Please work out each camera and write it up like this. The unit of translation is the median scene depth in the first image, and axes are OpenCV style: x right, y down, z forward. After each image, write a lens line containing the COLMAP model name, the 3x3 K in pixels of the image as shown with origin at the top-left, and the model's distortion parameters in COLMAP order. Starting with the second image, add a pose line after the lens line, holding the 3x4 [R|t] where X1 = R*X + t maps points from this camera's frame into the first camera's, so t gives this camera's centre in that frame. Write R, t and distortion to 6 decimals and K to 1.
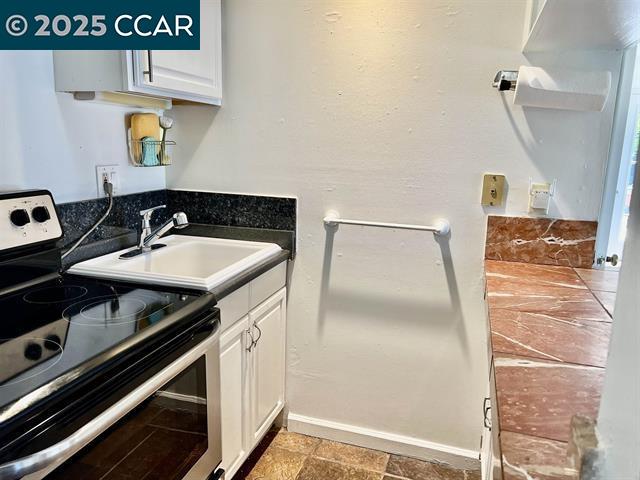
lens RADIAL K [[480.9, 0, 321.0], [0, 480.9, 240.4], [0, 0, 1]] dist [0.000566, -0.016521]
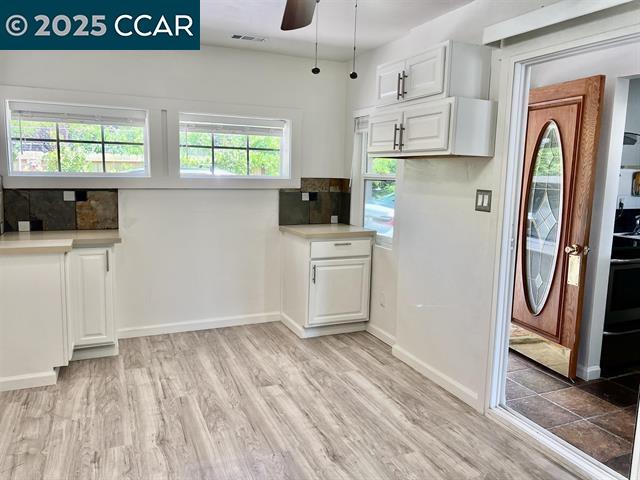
lens RADIAL K [[480.9, 0, 320.0], [0, 480.9, 239.6], [0, 0, 1]] dist [0.000566, -0.016521]
pose [[0.660097, 0.094785, -0.745177, 0.324260], [-0.159486, 0.987075, -0.015723, 0.318560], [0.734055, 0.129224, 0.666682, -1.557200]]
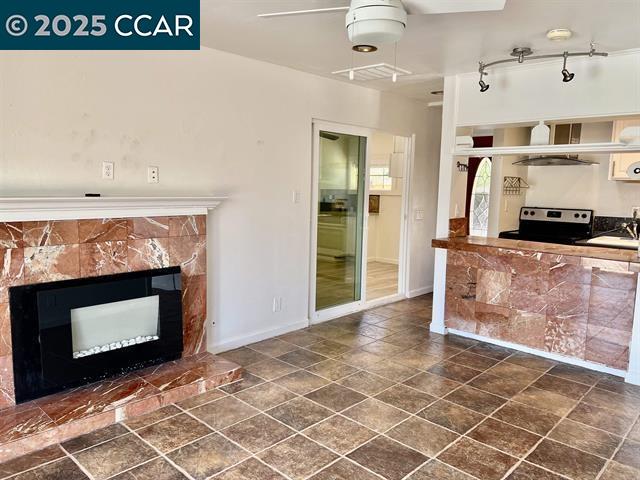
lens RADIAL K [[480.9, 0, 319.9], [0, 480.9, 240.5], [0, 0, 1]] dist [0.000566, -0.016521]
pose [[-0.446181, 0.067032, -0.892429, 2.832640], [-0.212021, 0.960885, 0.178177, -0.080311], [0.869465, 0.268713, -0.414516, 0.665150]]
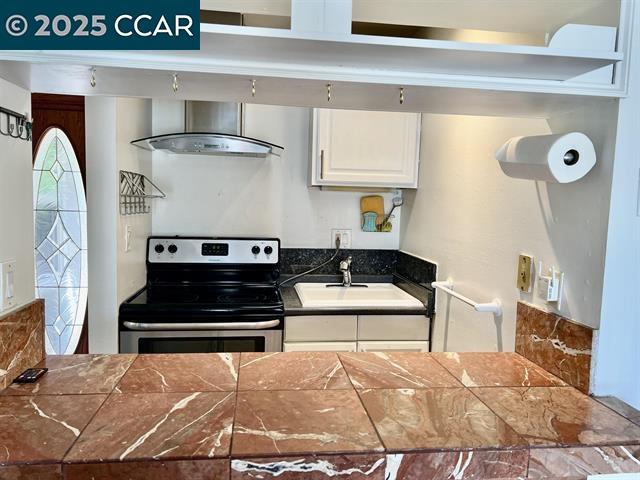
lens RADIAL K [[480.9, 0, 319.4], [0, 480.9, 242.9], [0, 0, 1]] dist [0.000566, -0.016521]
pose [[0.411992, 0.063920, -0.908943, 1.017494], [-0.200700, 0.979404, -0.022096, -0.065743], [0.888809, 0.191528, 0.416335, 0.301905]]
